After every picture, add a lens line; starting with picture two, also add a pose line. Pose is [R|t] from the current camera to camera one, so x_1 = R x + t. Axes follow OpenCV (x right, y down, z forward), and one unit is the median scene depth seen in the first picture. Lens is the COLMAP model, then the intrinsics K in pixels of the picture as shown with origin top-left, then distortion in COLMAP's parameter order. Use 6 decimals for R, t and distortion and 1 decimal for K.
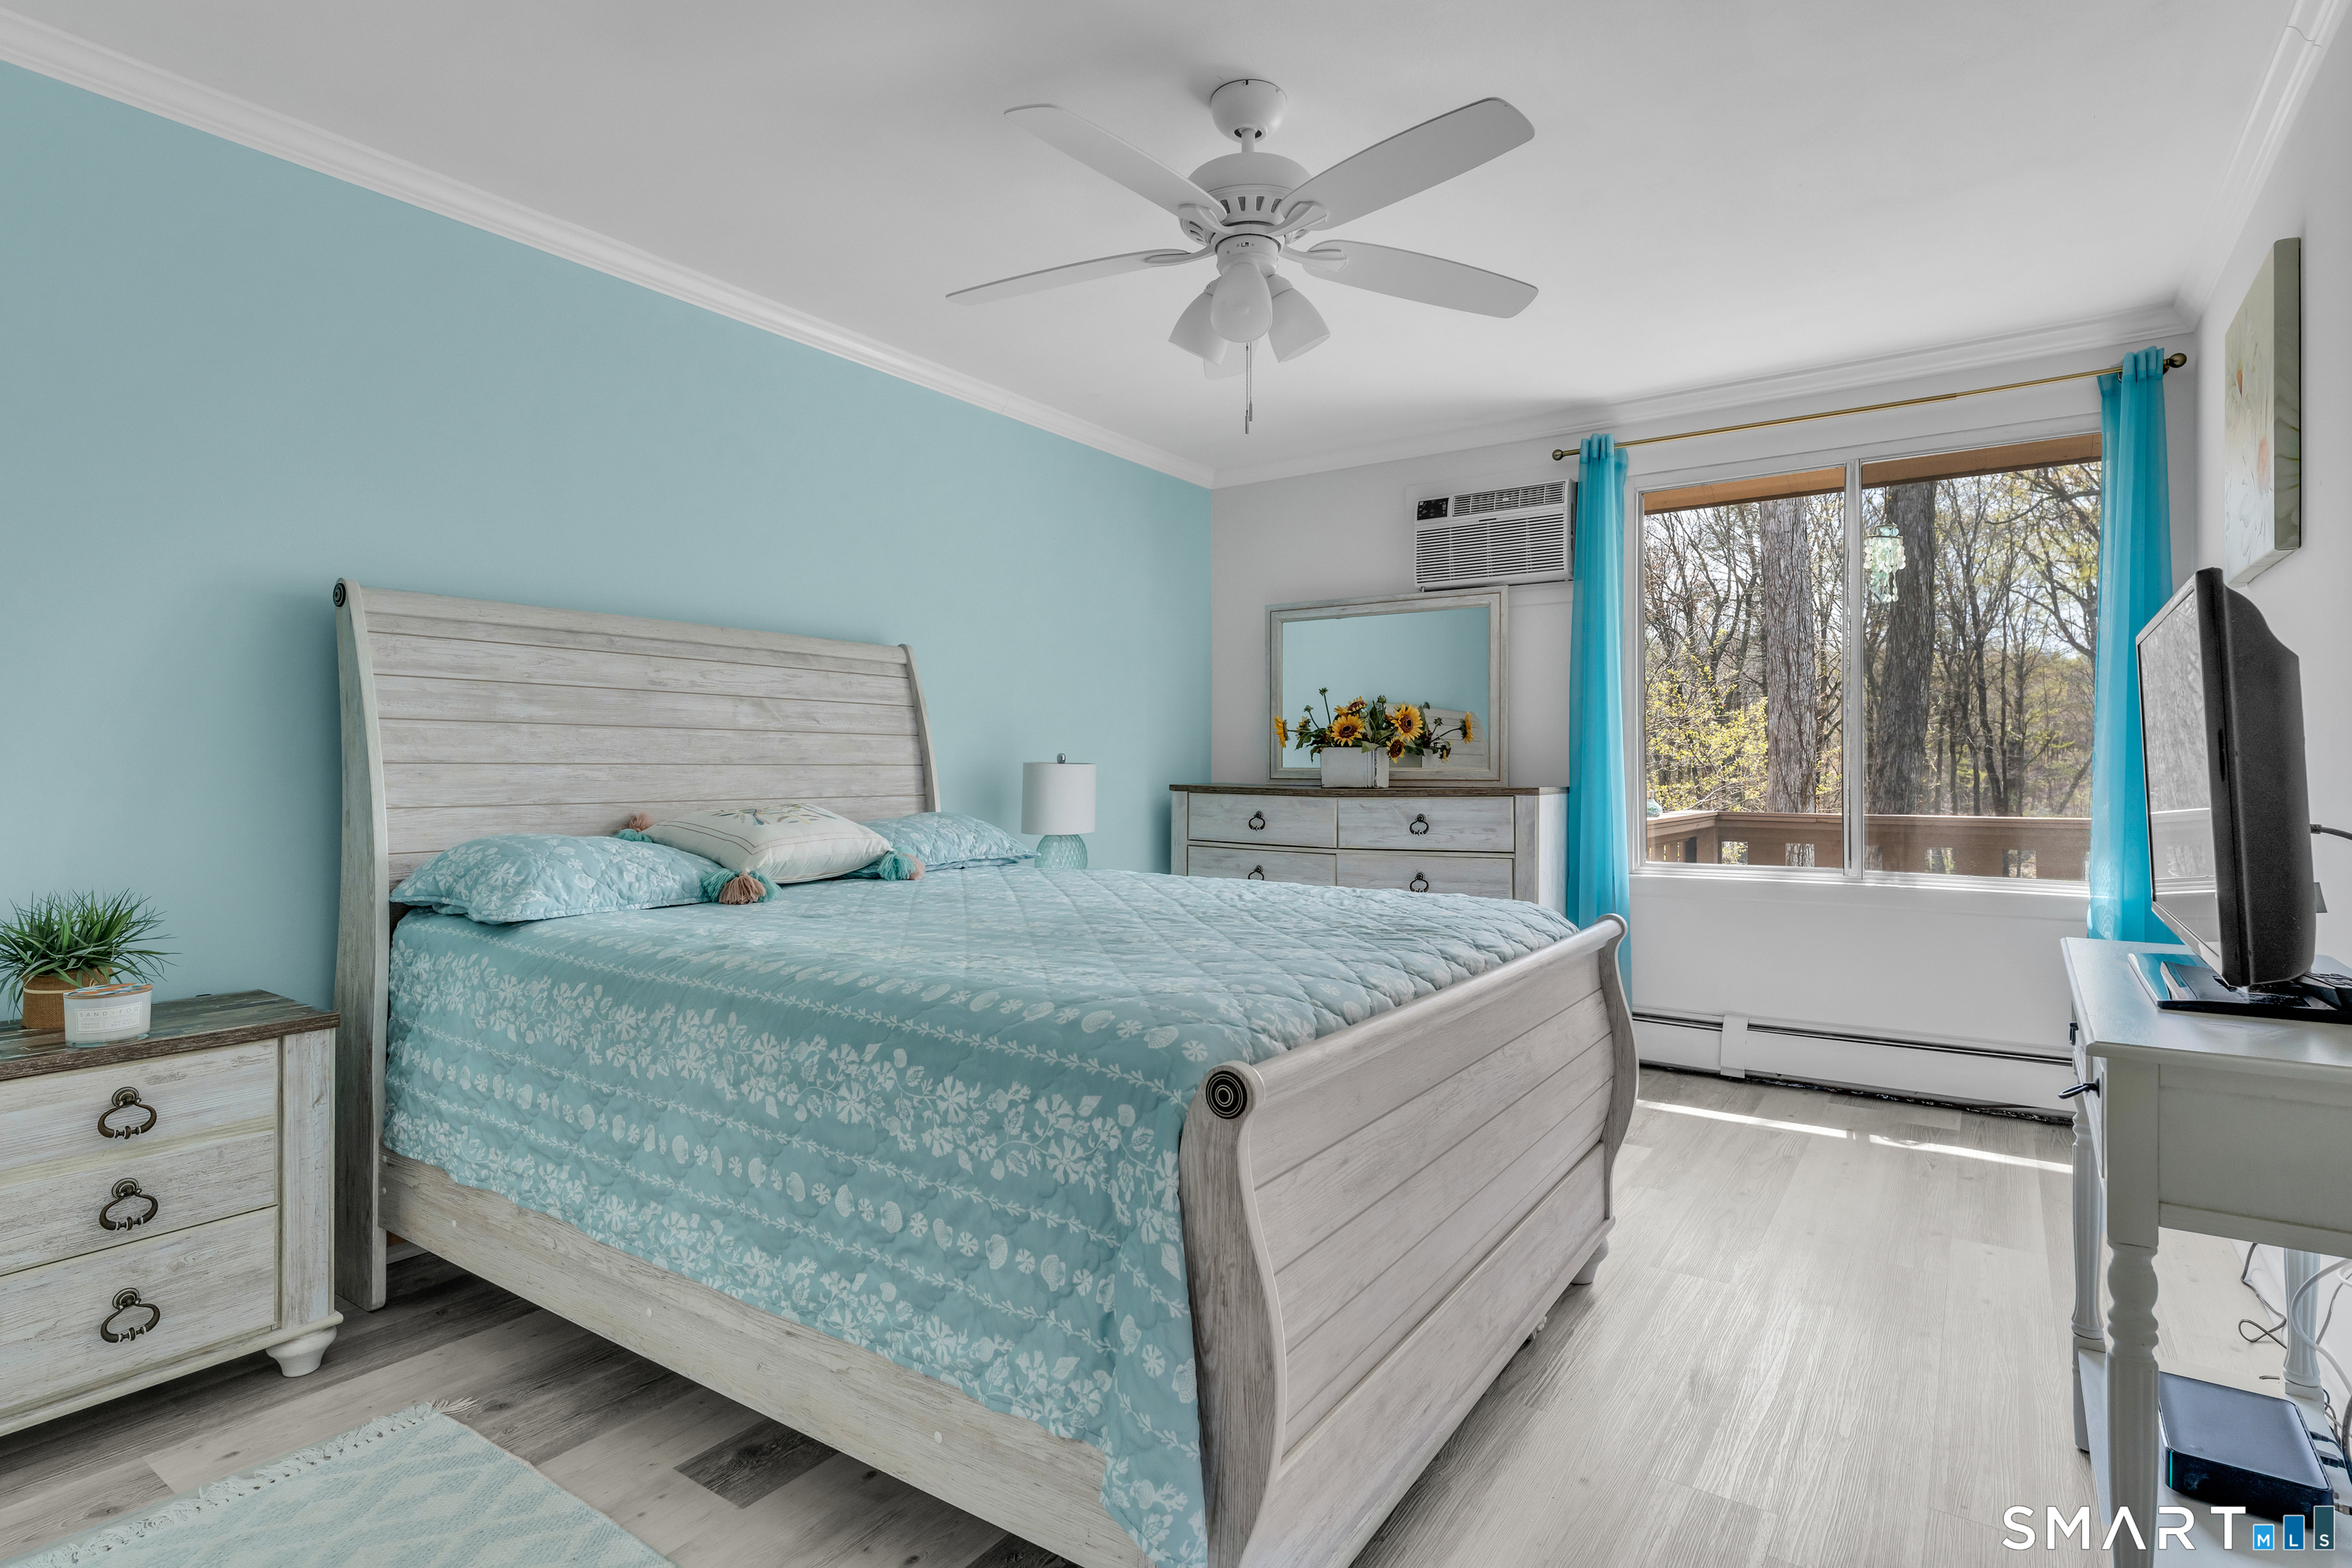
lens RADIAL K [[1183.1, 0, 1169.5], [0, 1183.1, 773.0], [0, 0, 1]] dist [0.001175, 0.000145]
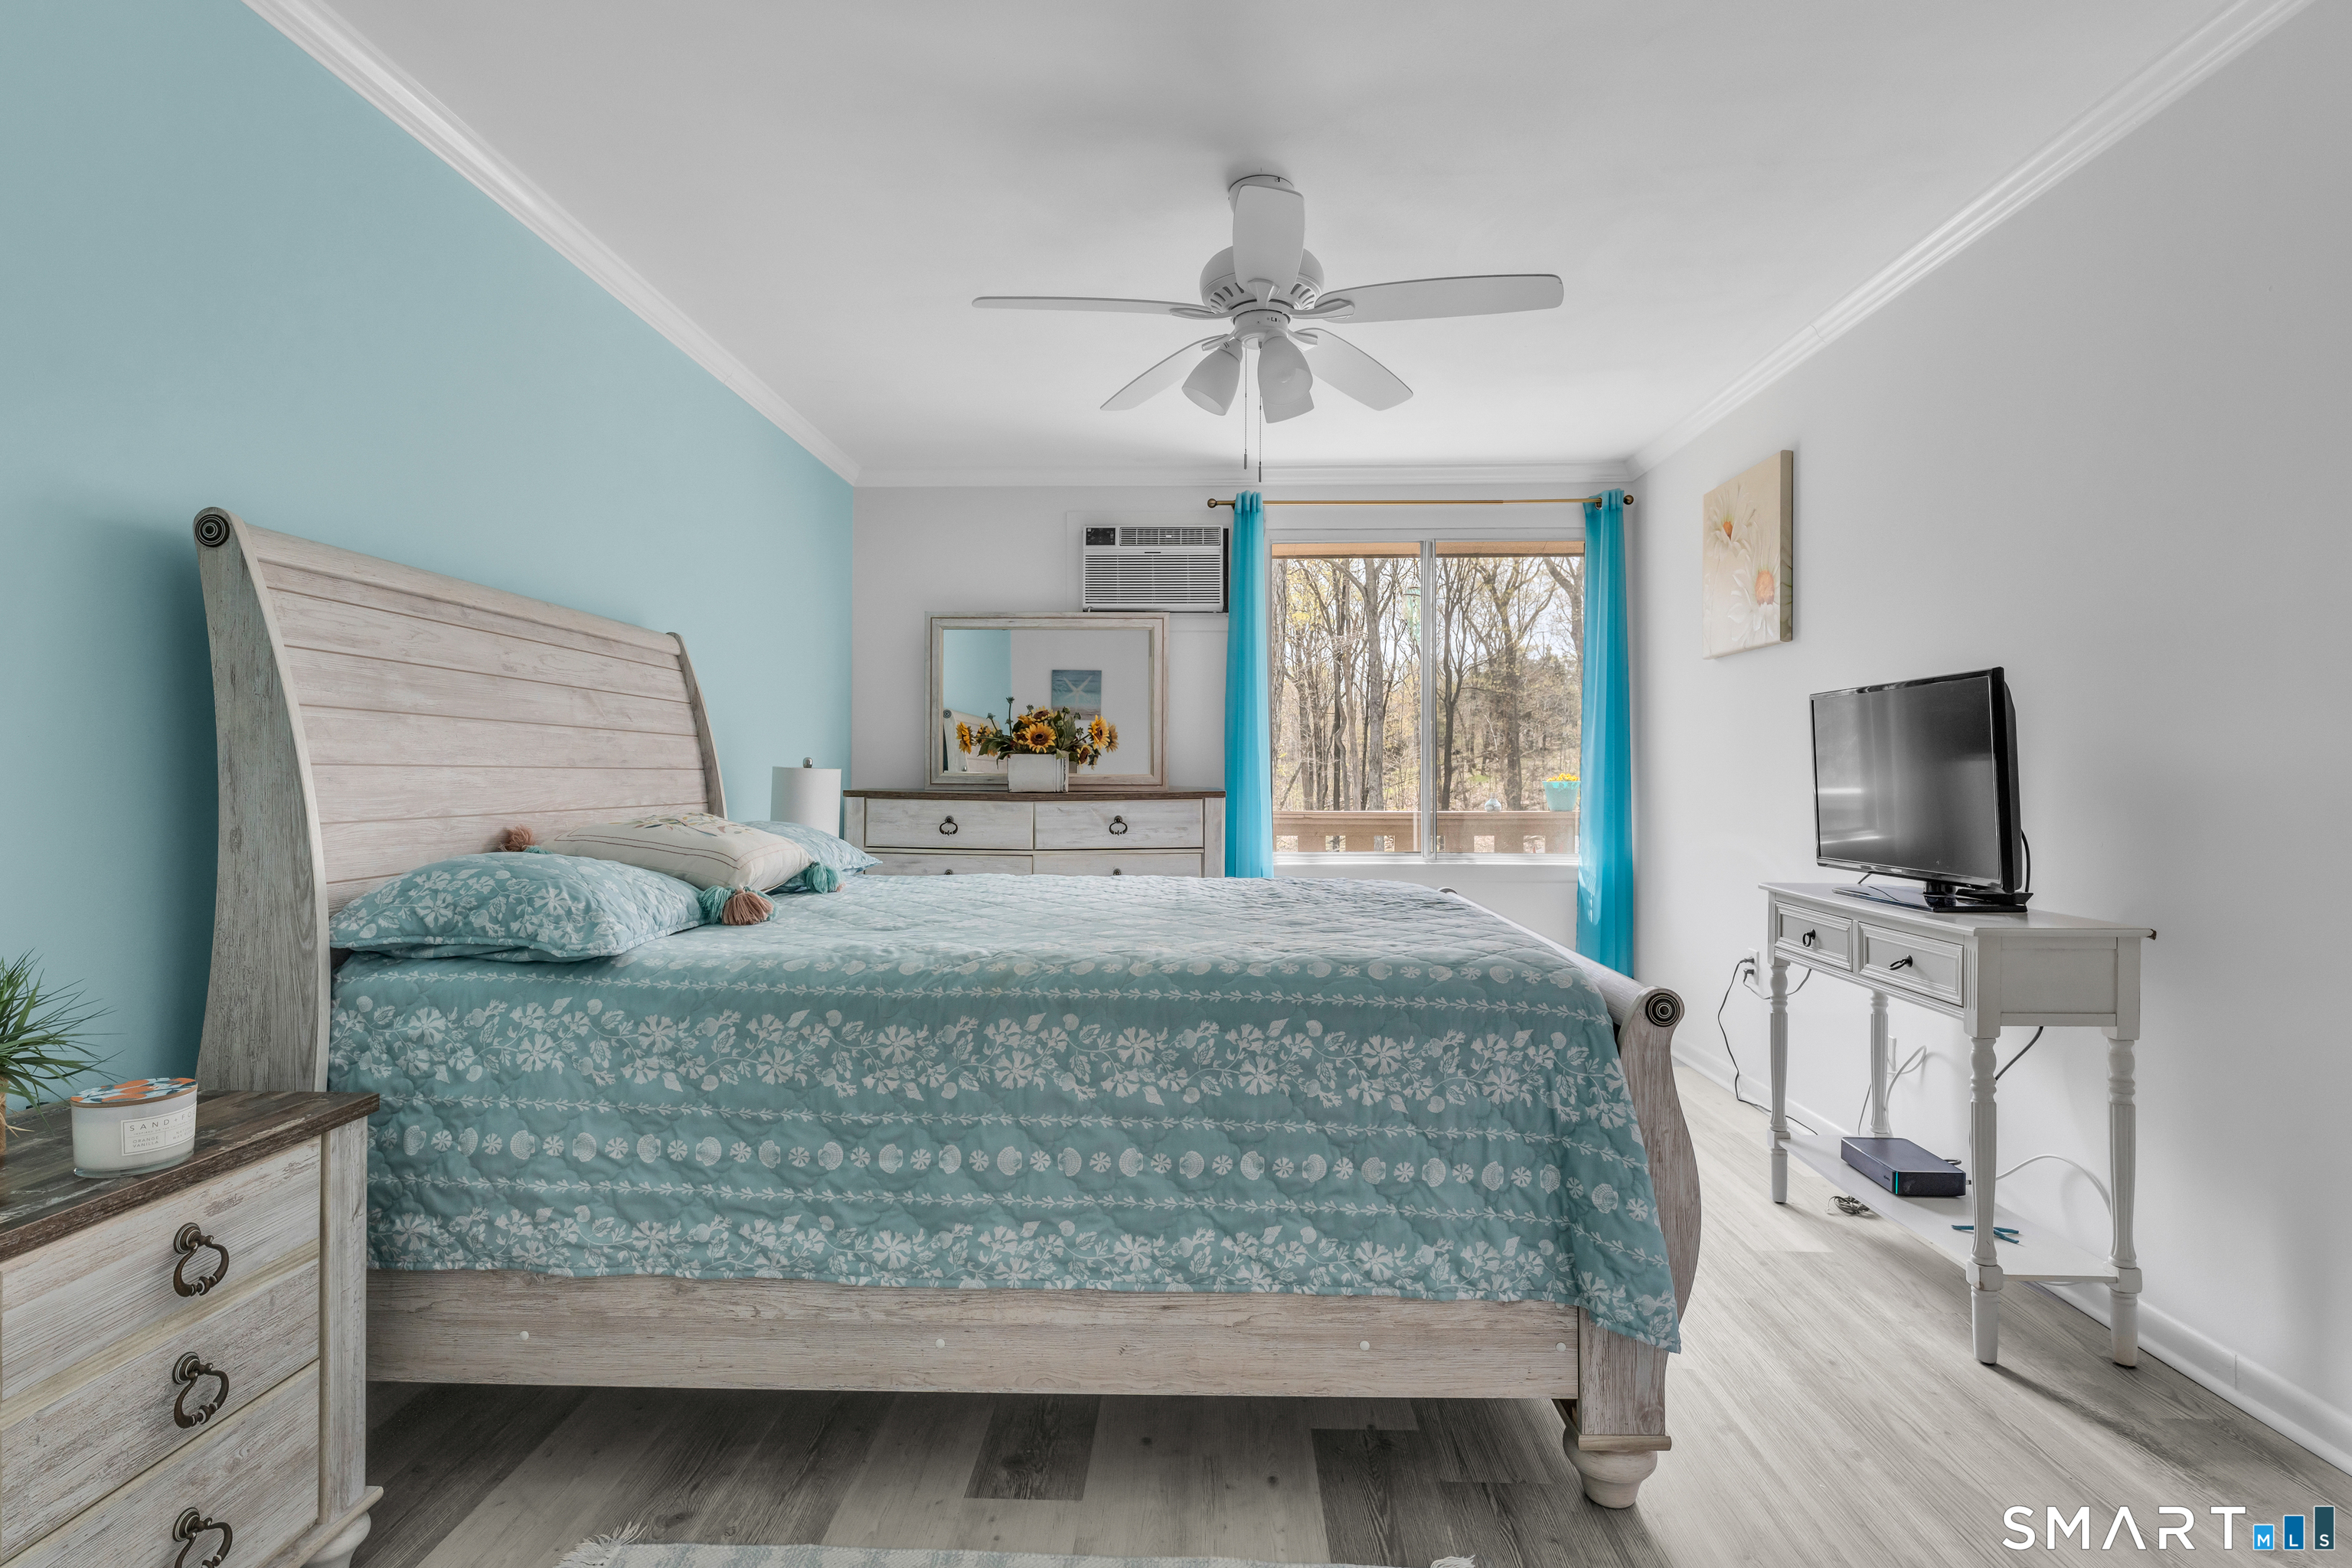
lens RADIAL K [[1194.3, 0, 1176.0], [0, 1194.3, 784.0], [0, 0, 1]] dist [0.000812, -0.000078]
pose [[0.840270, -0.002084, 0.542165, -0.751041], [-0.000333, 0.999990, 0.004360, 0.000814], [-0.542169, -0.003845, 0.840261, 0.084278]]
